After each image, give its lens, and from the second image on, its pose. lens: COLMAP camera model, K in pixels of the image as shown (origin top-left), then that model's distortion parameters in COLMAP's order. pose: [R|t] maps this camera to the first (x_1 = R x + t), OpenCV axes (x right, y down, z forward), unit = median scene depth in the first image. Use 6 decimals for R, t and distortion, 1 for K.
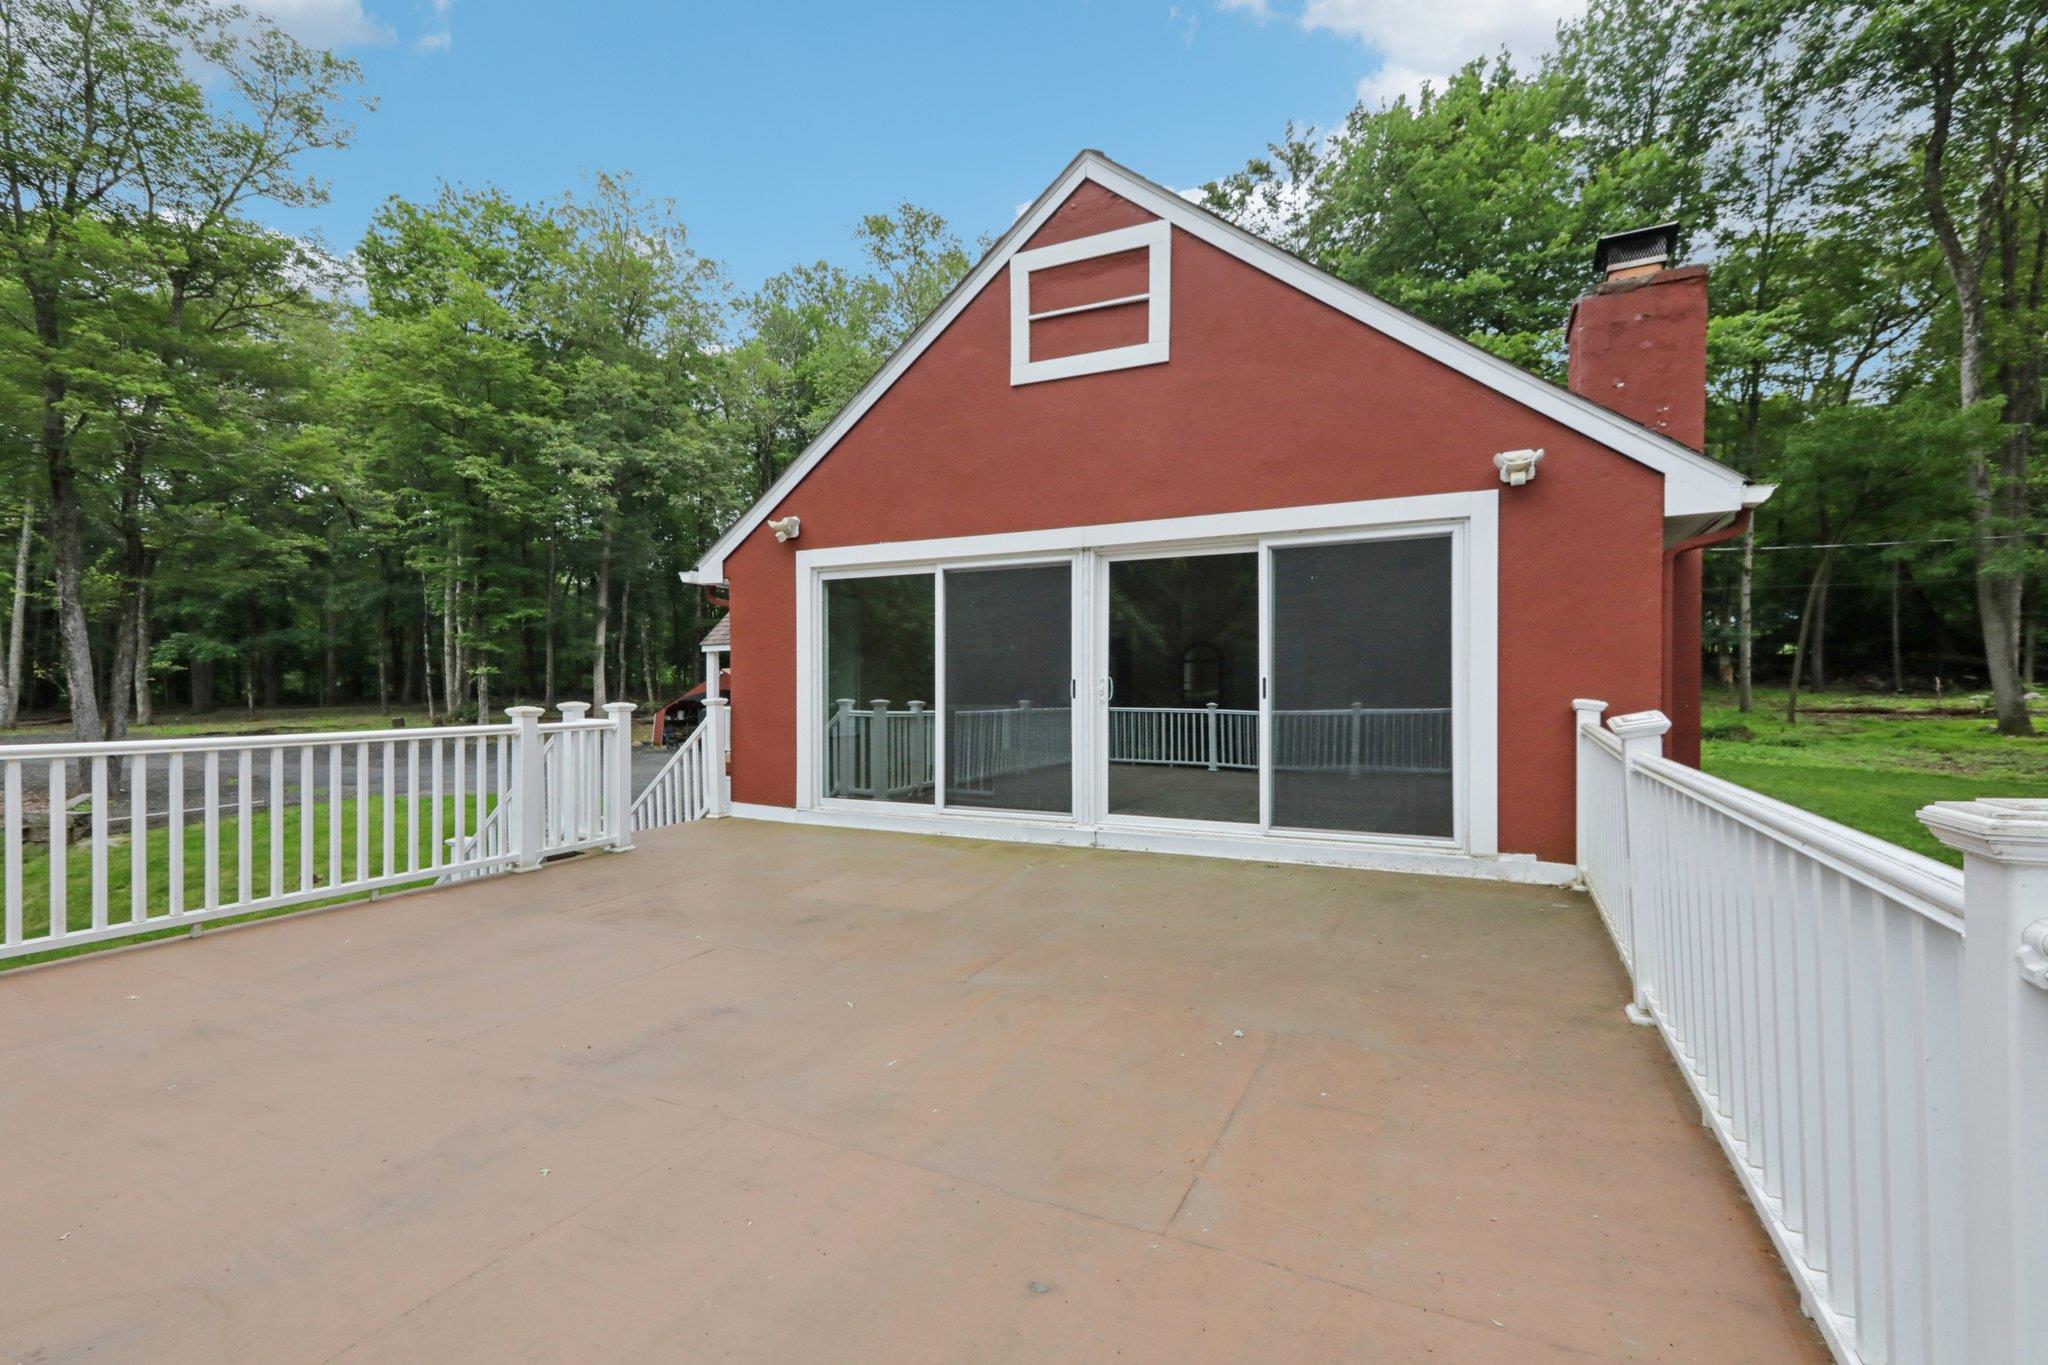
lens RADIAL K [[949.2, 0, 1018.1], [0, 949.2, 646.9], [0, 0, 1]] dist [0.013852, -0.000191]
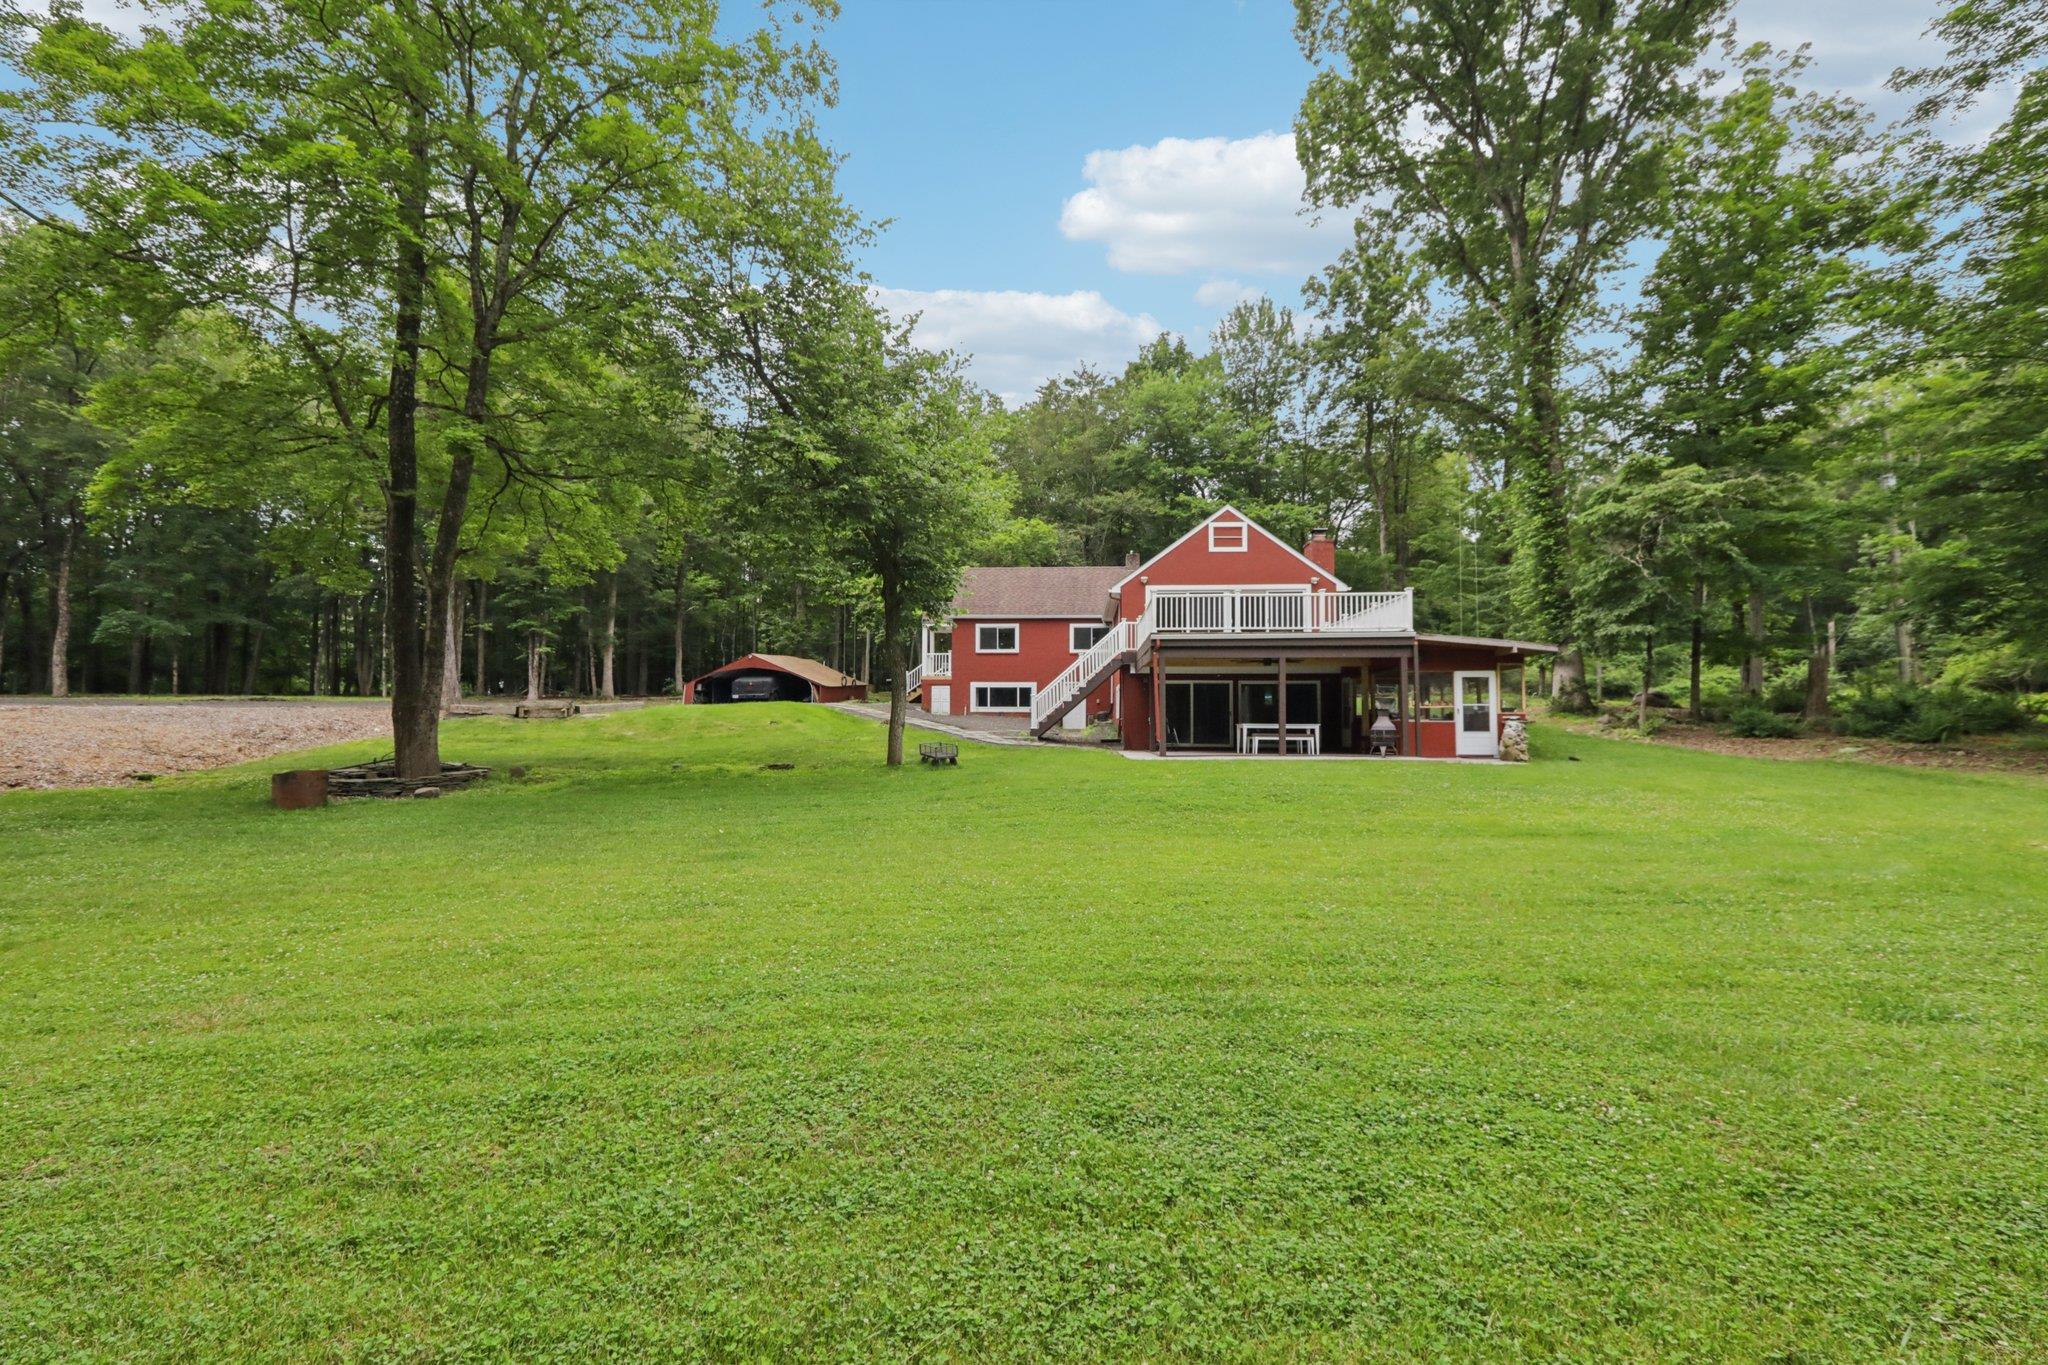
lens RADIAL K [[949.2, 0, 1018.1], [0, 949.2, 646.9], [0, 0, 1]] dist [0.013852, -0.000191]
pose [[0.919028, 0.044827, 0.391634, -0.941325], [-0.025419, 0.998185, -0.054603, 0.160229], [-0.393371, 0.040227, 0.918499, -1.000185]]
